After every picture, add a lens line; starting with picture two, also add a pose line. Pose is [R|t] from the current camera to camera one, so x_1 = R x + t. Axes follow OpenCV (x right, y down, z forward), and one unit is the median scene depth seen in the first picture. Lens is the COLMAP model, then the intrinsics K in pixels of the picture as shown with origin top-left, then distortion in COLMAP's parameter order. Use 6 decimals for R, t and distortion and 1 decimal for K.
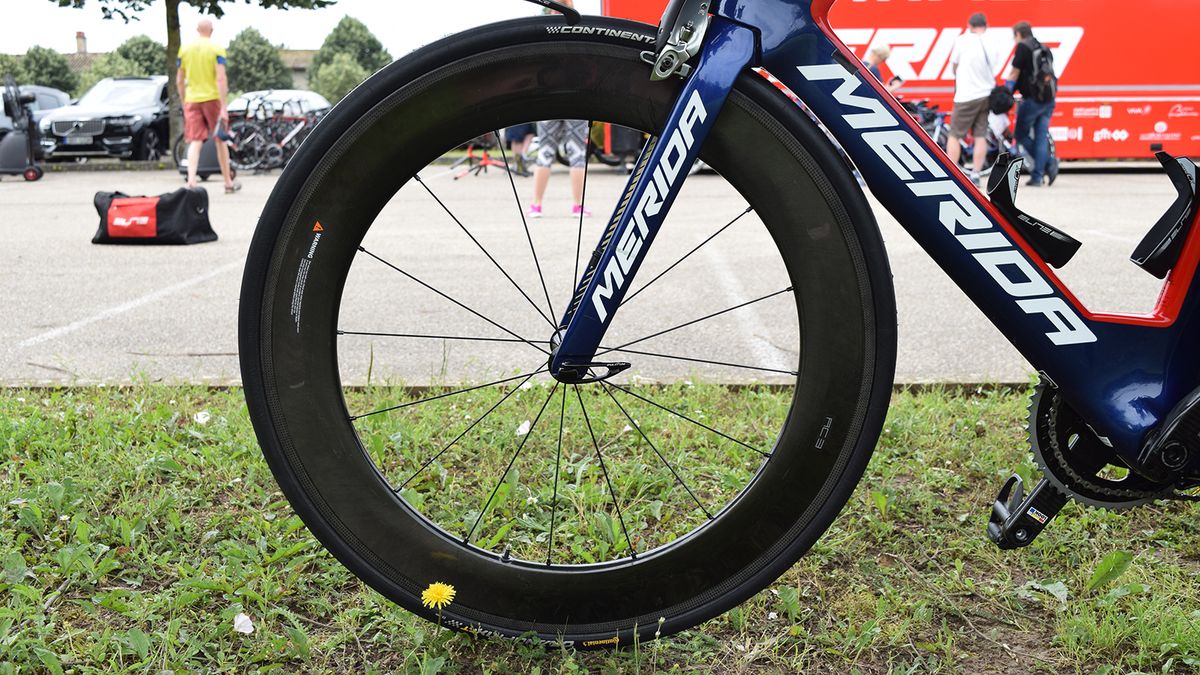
lens RADIAL K [[1173.0, 0, 608.2], [0, 1173.0, 333.5], [0, 0, 1]] dist [-0.066482, 0.000000]
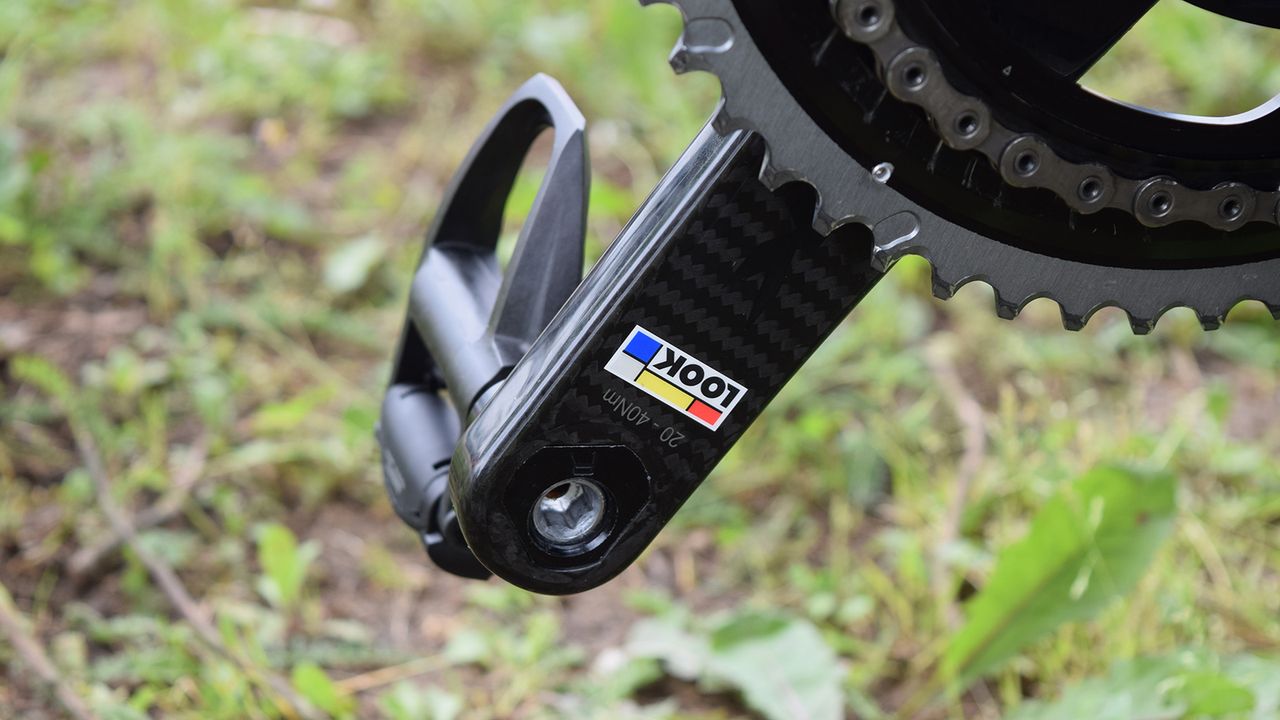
lens RADIAL K [[2982.1, 0, 635.2], [0, 2982.1, 361.4], [0, 0, 1]] dist [0.040779, 0.000000]
pose [[0.947105, -0.068130, 0.313609, 0.252481], [-0.006510, 0.972926, 0.231024, 0.071091], [-0.320858, -0.220846, 0.921020, 0.670162]]
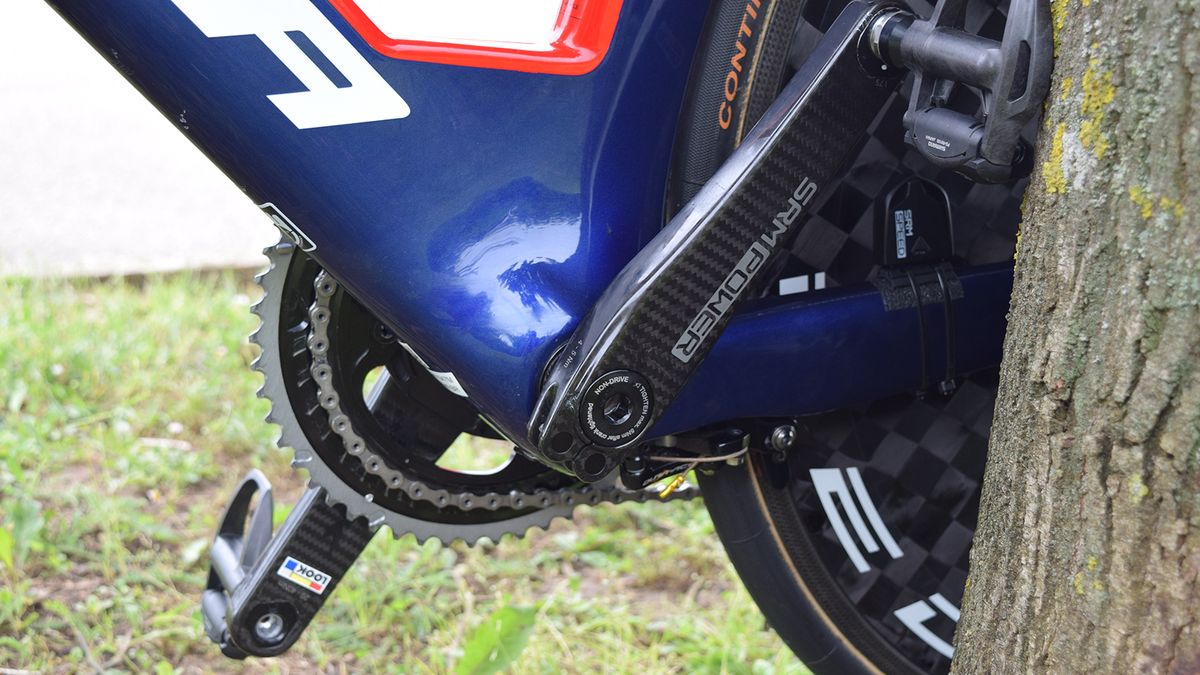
lens RADIAL K [[1767.7, 0, 608.0], [0, 1767.7, 343.2], [0, 0, 1]] dist [-0.042043, 0.000000]
pose [[0.892585, -0.074912, 0.444613, 0.200515], [0.039020, 0.995236, 0.089351, 0.027503], [-0.449188, -0.062405, 0.891255, 0.420724]]
